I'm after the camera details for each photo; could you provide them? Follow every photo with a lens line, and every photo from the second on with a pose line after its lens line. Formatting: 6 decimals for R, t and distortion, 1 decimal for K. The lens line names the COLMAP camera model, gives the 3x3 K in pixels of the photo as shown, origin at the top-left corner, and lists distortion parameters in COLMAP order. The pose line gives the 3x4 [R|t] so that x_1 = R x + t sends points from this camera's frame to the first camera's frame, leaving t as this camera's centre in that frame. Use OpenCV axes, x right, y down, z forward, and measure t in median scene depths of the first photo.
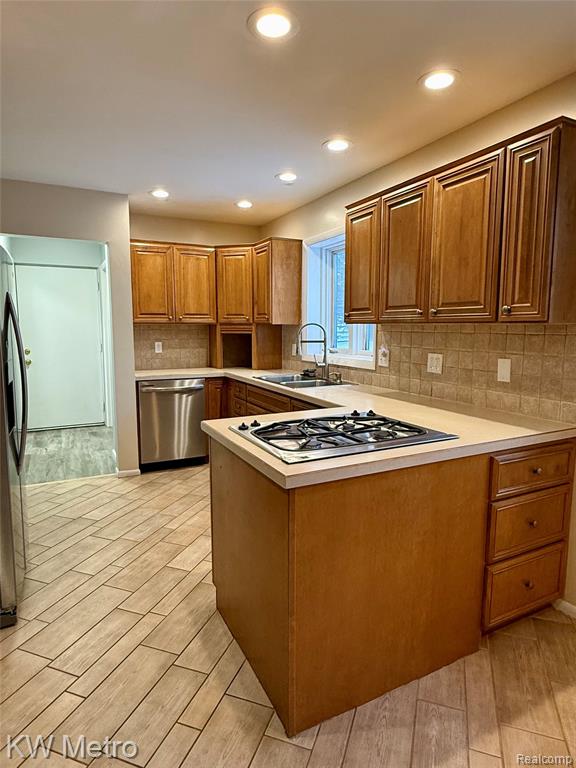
lens RADIAL K [[448.1, 0, 284.4], [0, 448.1, 378.8], [0, 0, 1]] dist [0.019175, -0.000326]
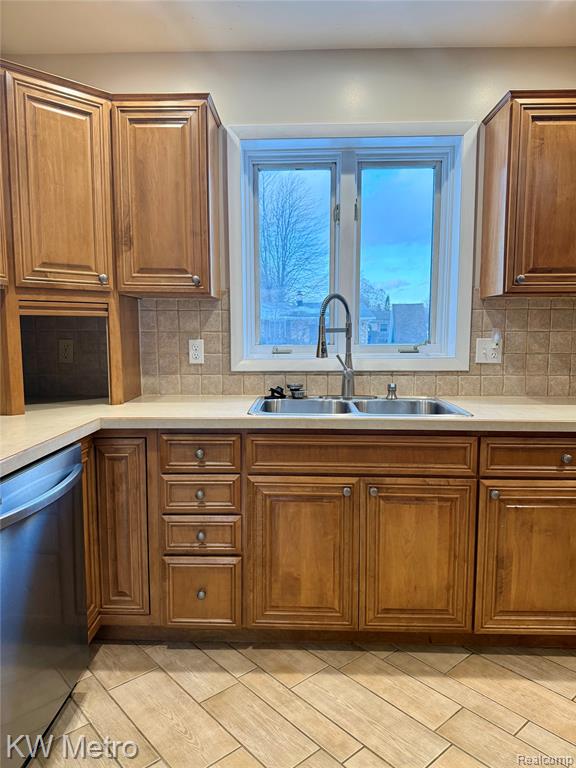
lens RADIAL K [[534.5, 0, 294.0], [0, 534.5, 395.3], [0, 0, 1]] dist [0.044567, -0.055870]
pose [[0.475107, -0.094803, 0.874806, -0.620417], [0.104871, 0.993194, 0.050678, -0.051972], [-0.873657, 0.067664, 0.481815, 0.888322]]
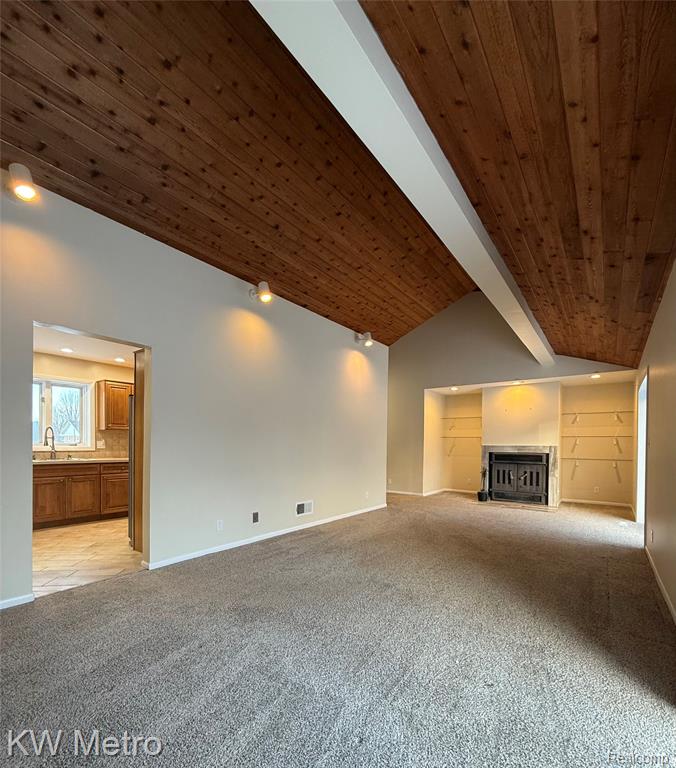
lens RADIAL K [[355.4, 0, 337.3], [0, 355.4, 443.5], [0, 0, 1]] dist [-0.003739, -0.000232]
pose [[-0.439973, 0.008880, 0.897967, -1.998685], [0.109284, 0.993048, 0.043725, 0.001265], [-0.891337, 0.117371, -0.437885, 0.725050]]
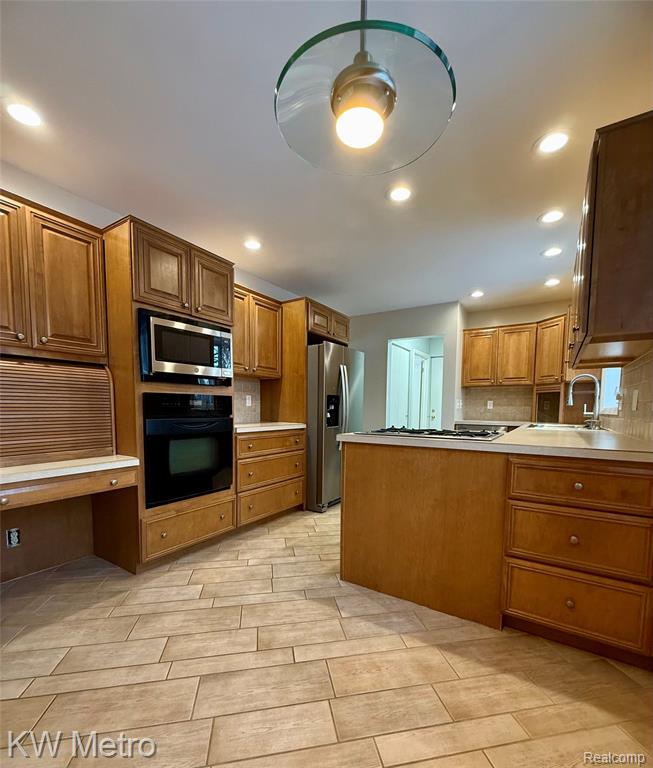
lens RADIAL K [[341.0, 0, 327.1], [0, 341.0, 432.3], [0, 0, 1]] dist [-0.006713, 0.000932]
pose [[0.499683, 0.066714, -0.863635, 0.553914], [-0.113194, 0.993509, 0.011254, 0.086129], [0.858780, 0.092135, 0.503991, 0.090714]]
